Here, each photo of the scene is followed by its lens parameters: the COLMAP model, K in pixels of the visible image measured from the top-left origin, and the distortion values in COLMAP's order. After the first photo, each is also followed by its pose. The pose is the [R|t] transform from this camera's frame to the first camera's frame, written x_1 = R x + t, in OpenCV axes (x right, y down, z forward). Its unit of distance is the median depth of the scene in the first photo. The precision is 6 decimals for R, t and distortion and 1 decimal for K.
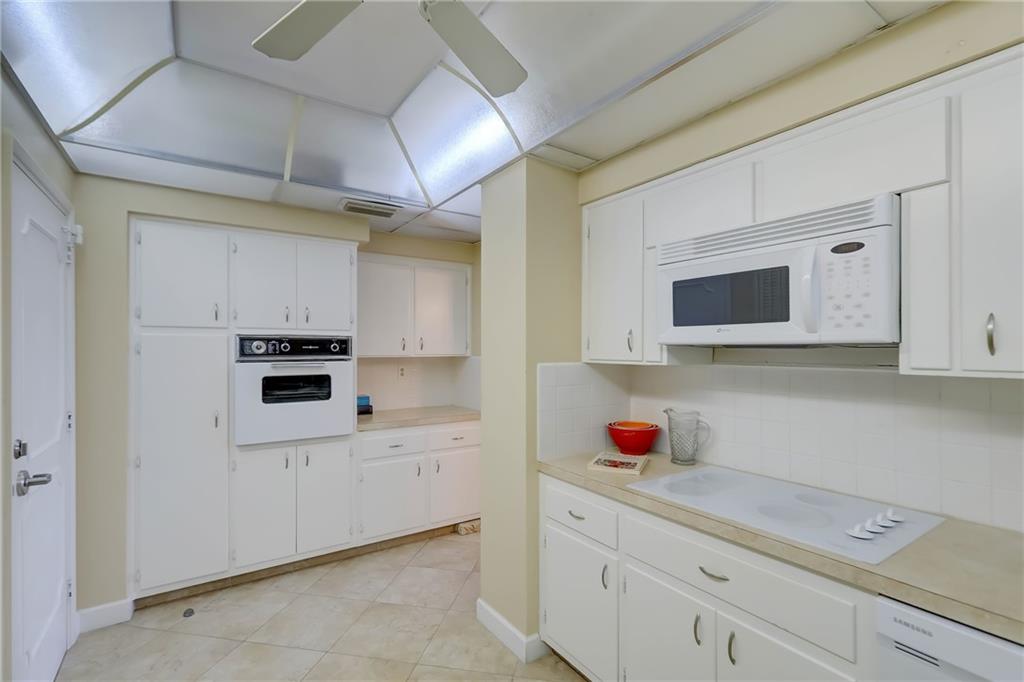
lens RADIAL K [[467.2, 0, 513.8], [0, 467.2, 349.7], [0, 0, 1]] dist [0.001211, 0.000221]
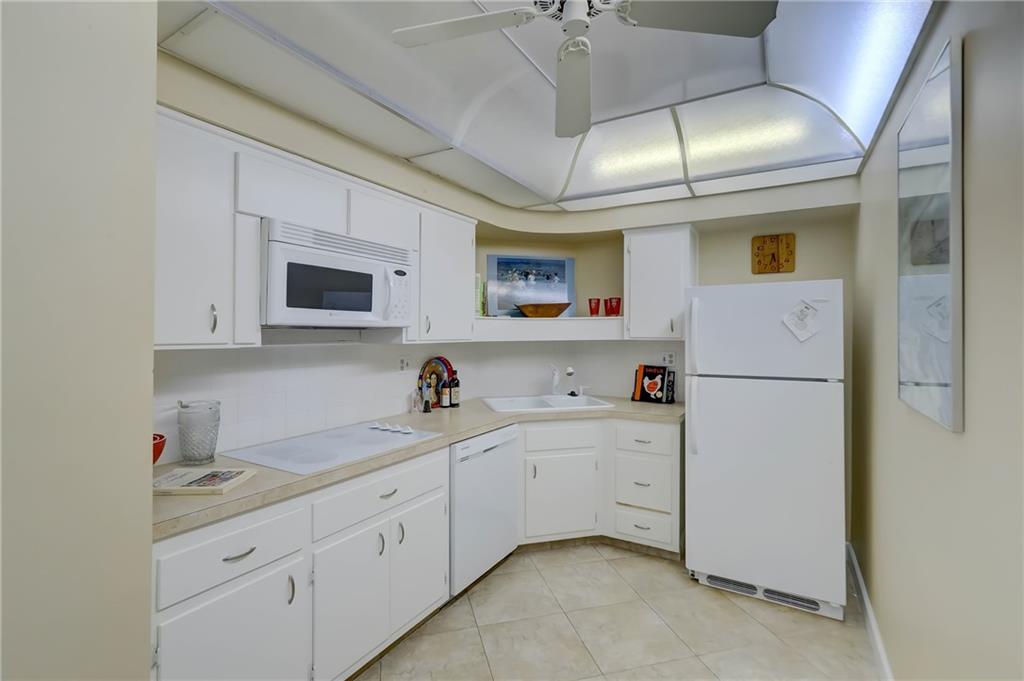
lens RADIAL K [[467.2, 0, 513.4], [0, 467.2, 330.9], [0, 0, 1]] dist [0.001211, 0.000221]
pose [[-0.430032, -0.004387, 0.902803, -0.892152], [-0.009464, 0.999955, 0.000352, -0.004242], [-0.902764, -0.008392, -0.430055, 1.156419]]
